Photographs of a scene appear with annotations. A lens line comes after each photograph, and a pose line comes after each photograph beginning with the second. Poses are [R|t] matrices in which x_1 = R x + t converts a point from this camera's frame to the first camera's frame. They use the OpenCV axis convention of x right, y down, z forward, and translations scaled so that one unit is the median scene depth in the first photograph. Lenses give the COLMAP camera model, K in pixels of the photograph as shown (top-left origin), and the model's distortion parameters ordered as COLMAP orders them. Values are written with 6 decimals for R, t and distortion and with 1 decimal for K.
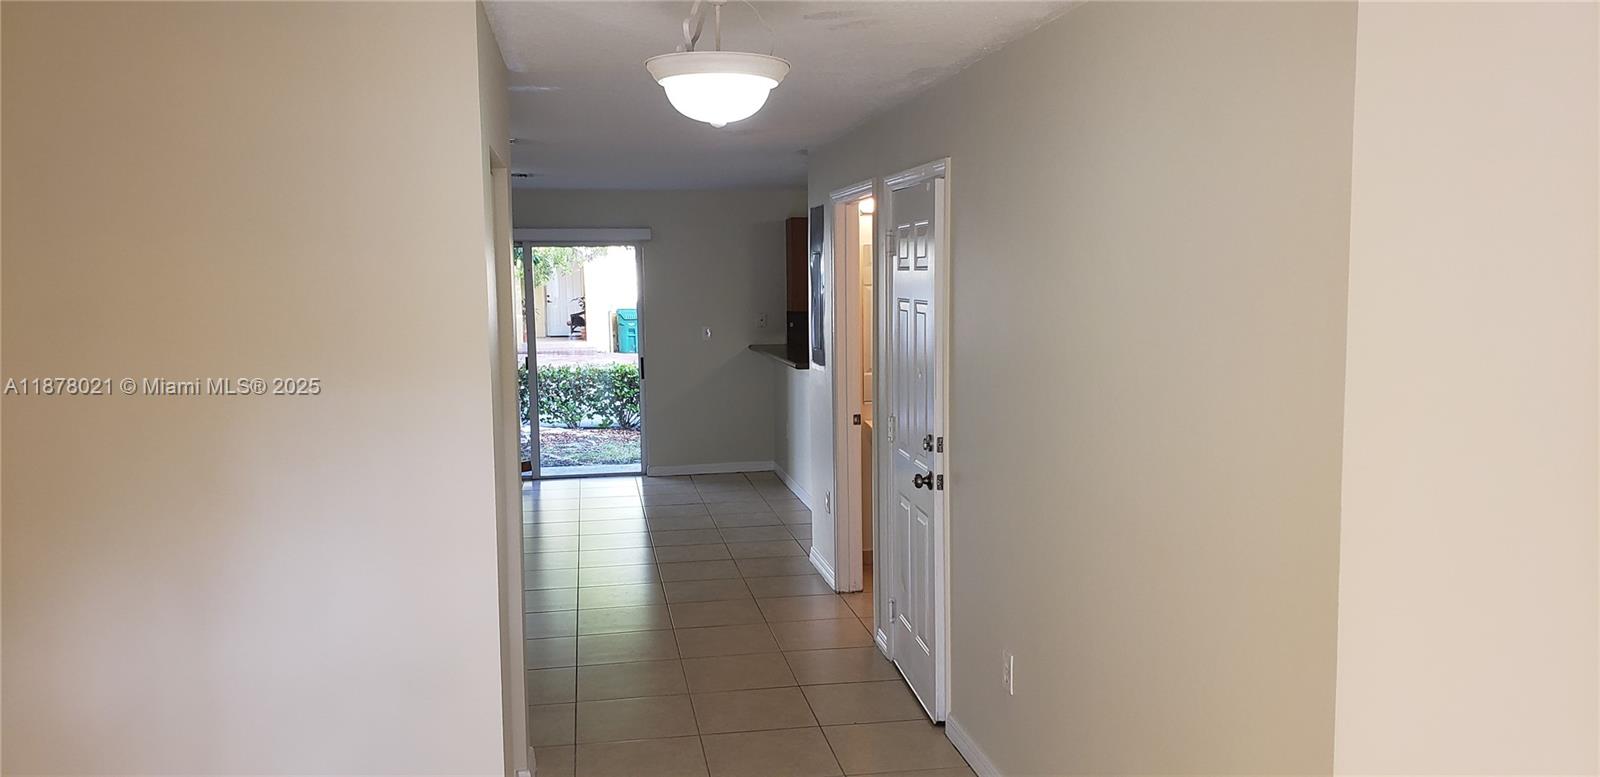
lens RADIAL K [[1233.3, 0, 798.0], [0, 1233.3, 400.8], [0, 0, 1]] dist [0.086471, -0.120176]
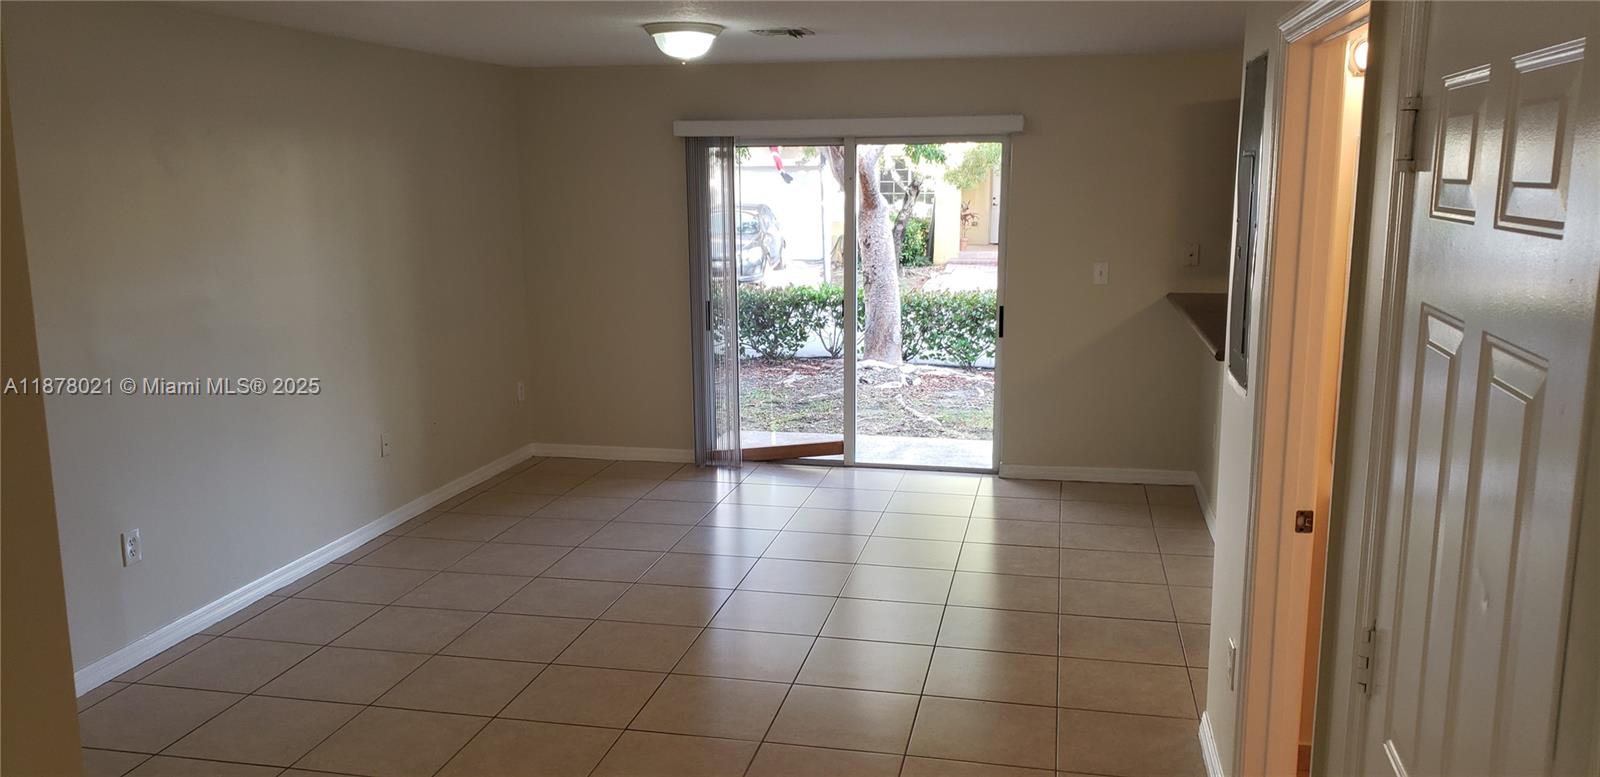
lens RADIAL K [[1233.3, 0, 798.0], [0, 1233.3, 400.8], [0, 0, 1]] dist [0.086471, -0.120176]
pose [[0.926806, 0.071946, -0.368585, 0.026206], [-0.041270, 0.995045, 0.090454, -0.040712], [0.373267, -0.068622, 0.925183, 0.320932]]
